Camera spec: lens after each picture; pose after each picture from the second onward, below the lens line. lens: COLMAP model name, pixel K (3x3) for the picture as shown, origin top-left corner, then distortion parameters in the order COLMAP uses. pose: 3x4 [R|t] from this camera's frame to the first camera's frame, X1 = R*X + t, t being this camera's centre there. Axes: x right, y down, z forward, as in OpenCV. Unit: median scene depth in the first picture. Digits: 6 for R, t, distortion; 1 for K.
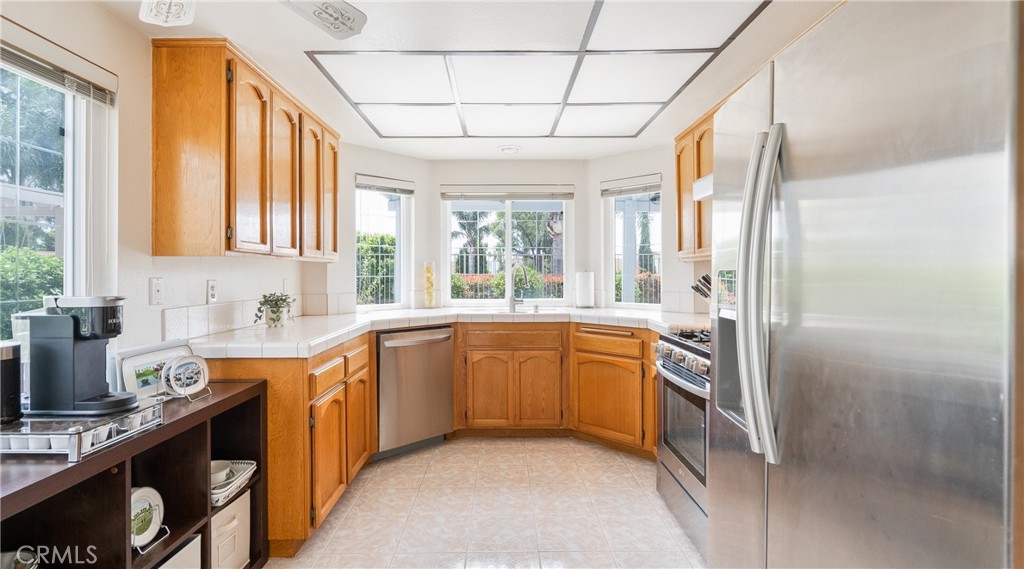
lens RADIAL K [[475.1, 0, 503.4], [0, 475.1, 273.9], [0, 0, 1]] dist [0.001129, 0.000451]
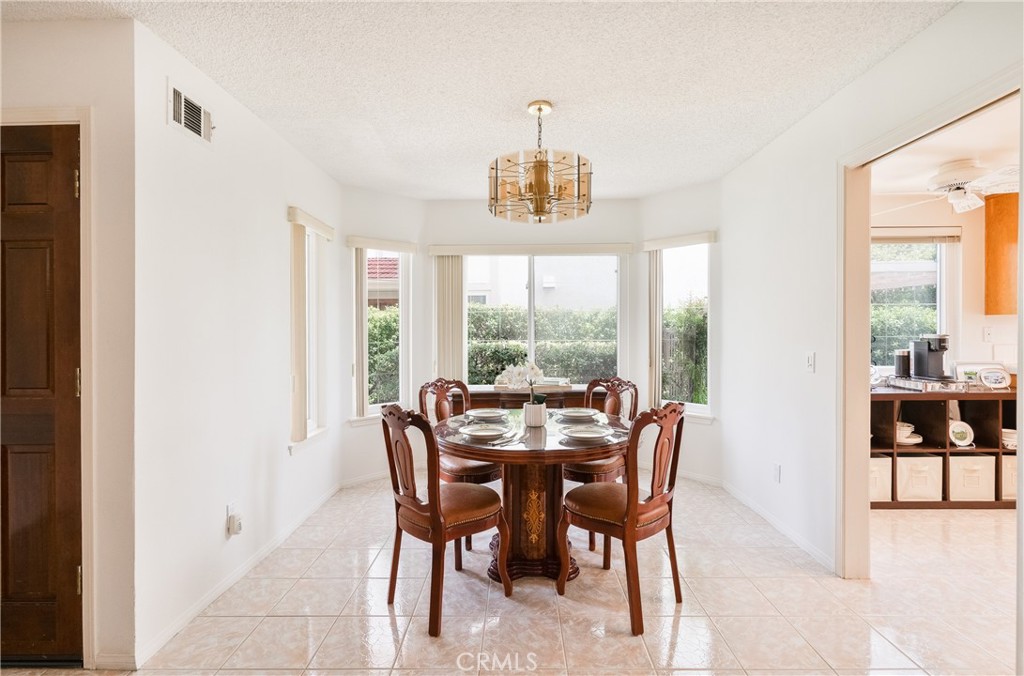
lens RADIAL K [[478.3, 0, 513.7], [0, 478.3, 330.7], [0, 0, 1]] dist [-0.001586, -0.000354]
pose [[-0.006897, 0.005566, -0.999961, 0.568394], [0.007129, 0.999959, 0.005517, -0.000183], [0.999951, -0.007091, -0.006937, -0.411021]]
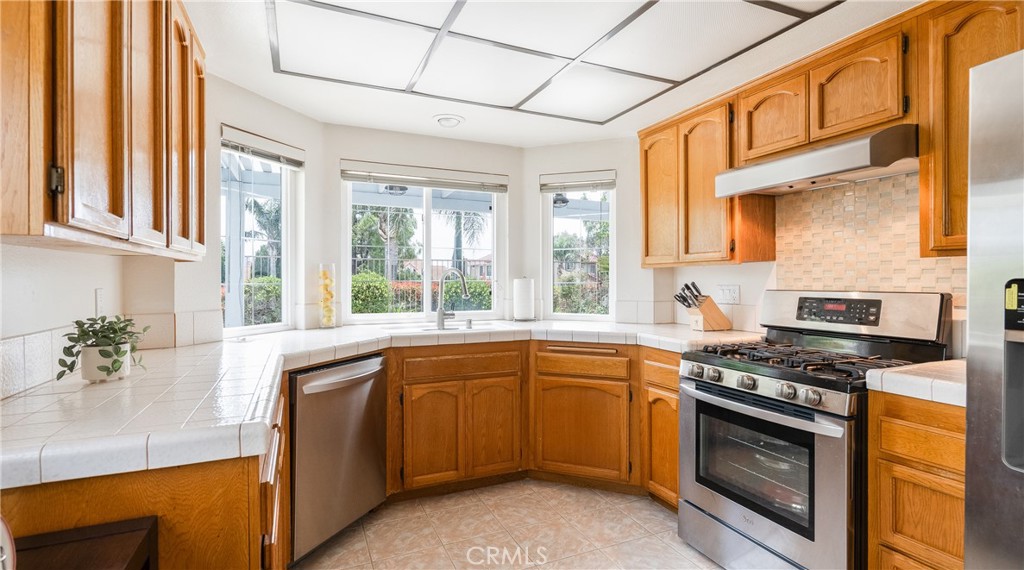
lens RADIAL K [[469.5, 0, 510.0], [0, 469.5, 282.8], [0, 0, 1]] dist [-0.003090, 0.000671]
pose [[0.913201, 0.000535, 0.407510, -0.238022], [-0.002682, 0.999985, 0.004697, -0.000624], [-0.407501, -0.005382, 0.913189, 0.294054]]
